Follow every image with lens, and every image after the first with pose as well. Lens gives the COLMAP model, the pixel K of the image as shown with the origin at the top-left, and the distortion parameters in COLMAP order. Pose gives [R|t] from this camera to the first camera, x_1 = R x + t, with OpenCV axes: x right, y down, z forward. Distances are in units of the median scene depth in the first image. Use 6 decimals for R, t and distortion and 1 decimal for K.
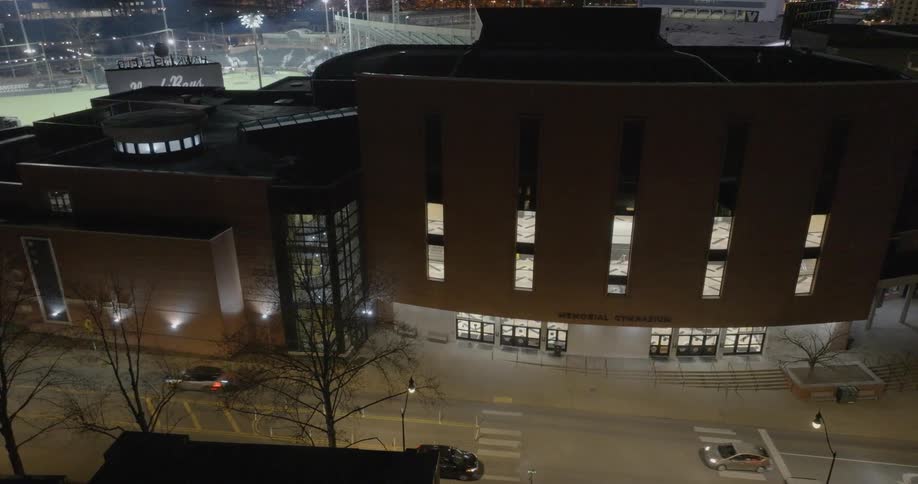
lens RADIAL K [[645.0, 0, 459.8], [0, 645.0, 234.4], [0, 0, 1]] dist [0.003618, 0.010151]
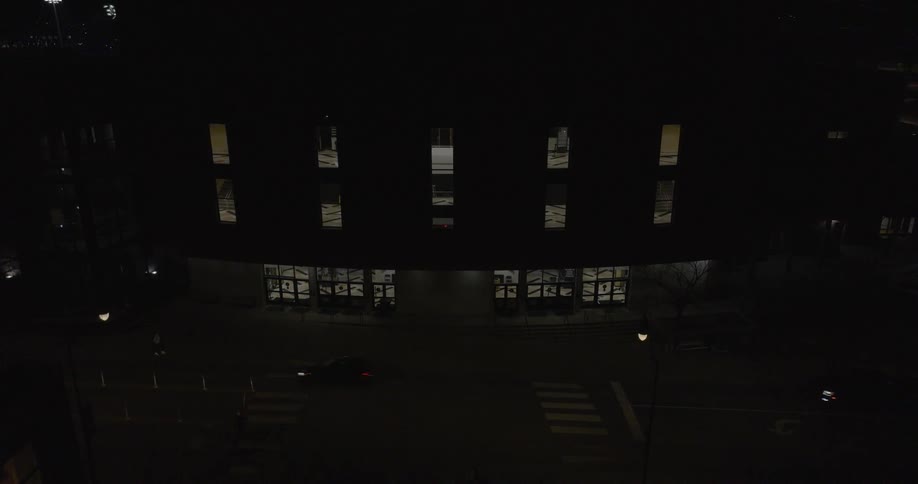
lens RADIAL K [[645.0, 0, 454.7], [0, 645.0, 240.9], [0, 0, 1]] dist [0.003618, 0.010151]
pose [[0.997138, -0.023654, 0.071812, 0.185183], [0.028000, 0.997798, -0.060120, 0.146011], [-0.070232, 0.061959, 0.995605, 0.168909]]
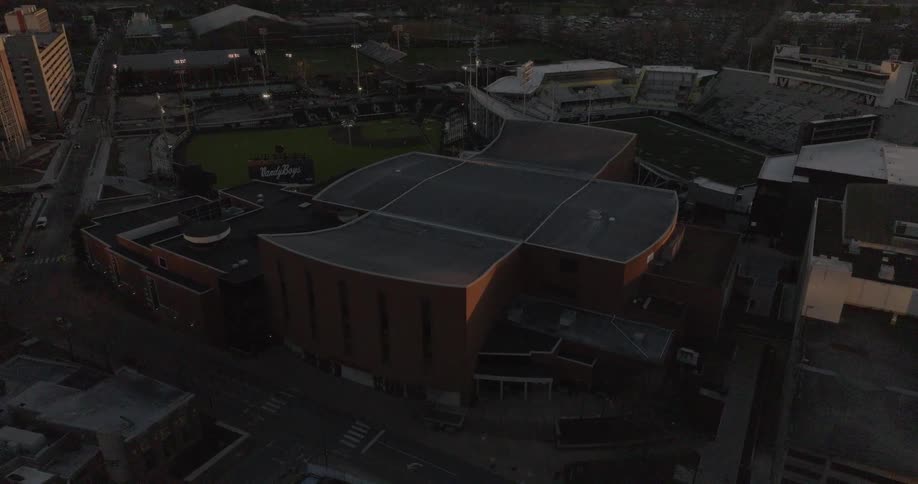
lens RADIAL K [[645.0, 0, 458.1], [0, 645.0, 238.3], [0, 0, 1]] dist [0.003618, 0.010151]
pose [[0.921214, 0.152958, -0.357728, 1.188865], [-0.142011, 0.988231, 0.056847, -0.424448], [0.362213, -0.001567, 0.932094, -0.792205]]
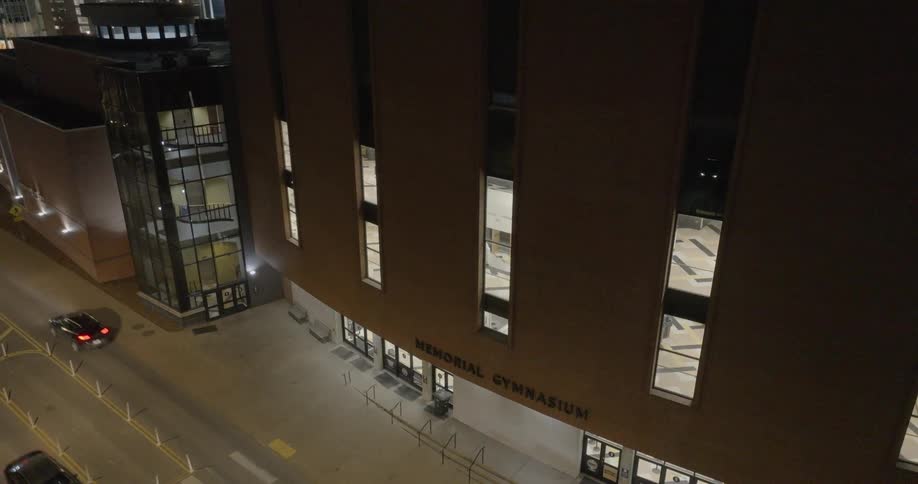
lens RADIAL K [[645.0, 0, 464.0], [0, 645.0, 243.6], [0, 0, 1]] dist [0.003618, 0.010151]
pose [[0.846762, 0.206538, -0.490241, 0.429938], [-0.203547, 0.977217, 0.060126, -0.003217], [0.491490, 0.048874, 0.869510, 0.498359]]
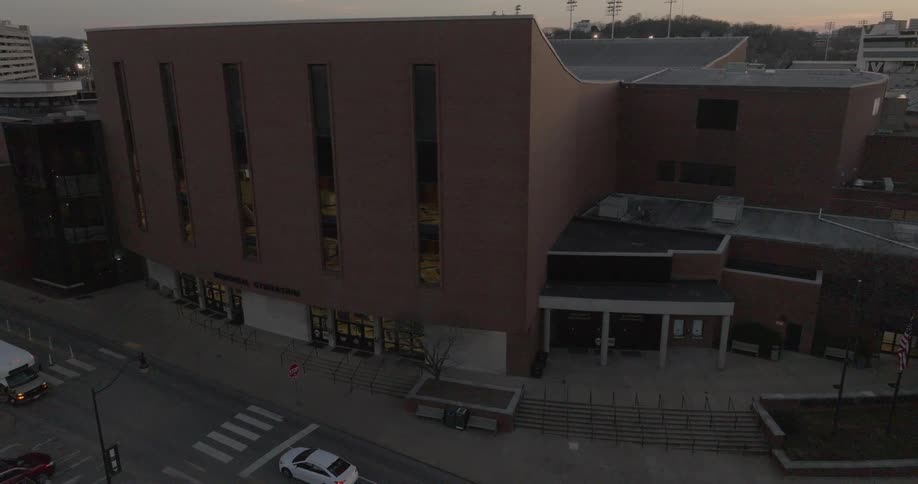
lens RADIAL K [[645.0, 0, 459.7], [0, 645.0, 233.6], [0, 0, 1]] dist [0.003618, 0.010151]
pose [[0.913379, 0.106728, -0.392871, 0.822174], [-0.147639, 0.986168, -0.075340, 0.080128], [0.379396, 0.126817, 0.916502, 0.235229]]
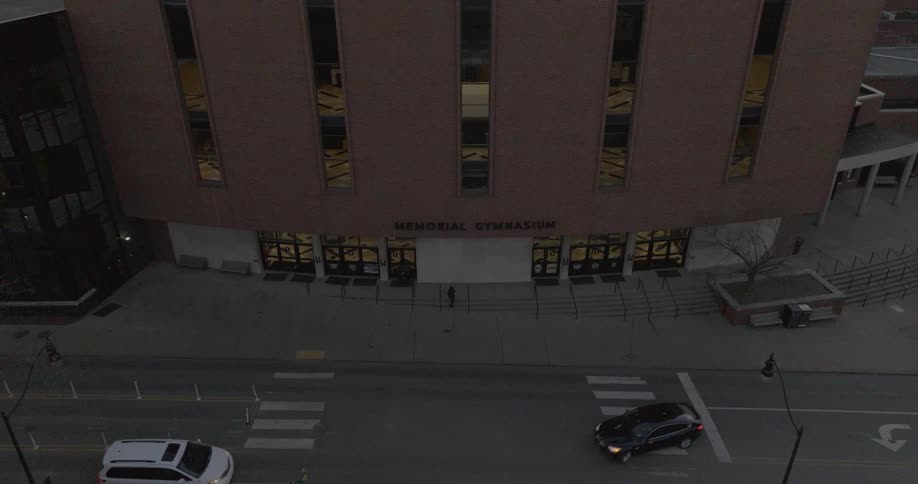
lens RADIAL K [[645.0, 0, 452.2], [0, 645.0, 242.4], [0, 0, 1]] dist [0.003618, 0.010151]
pose [[0.995600, -0.051117, 0.078530, 0.152253], [0.041267, 0.991635, 0.122298, 0.058753], [-0.084125, -0.118519, 0.989382, 0.307176]]
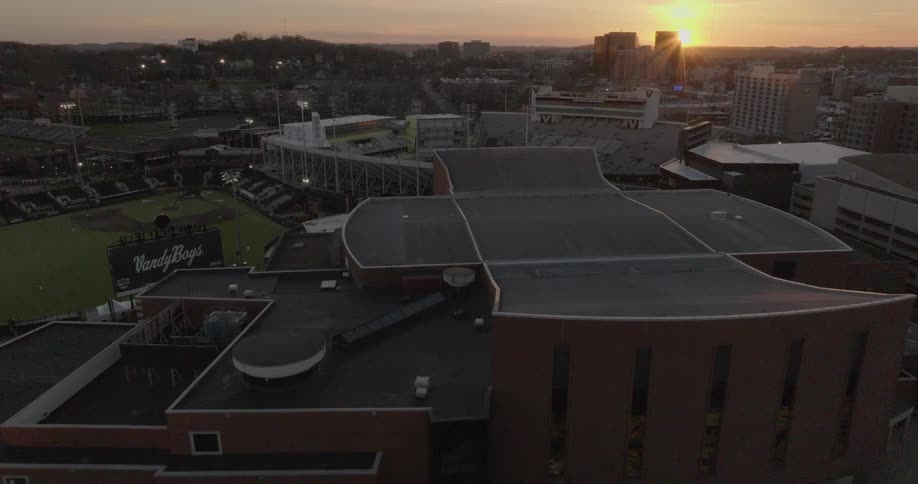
lens RADIAL K [[645.0, 0, 453.8], [0, 645.0, 234.5], [0, 0, 1]] dist [0.003618, 0.010151]
pose [[0.979553, -0.055287, 0.193442, -0.415626], [0.075540, 0.992222, -0.098939, -0.254605], [-0.186467, 0.111529, 0.976110, -0.145455]]
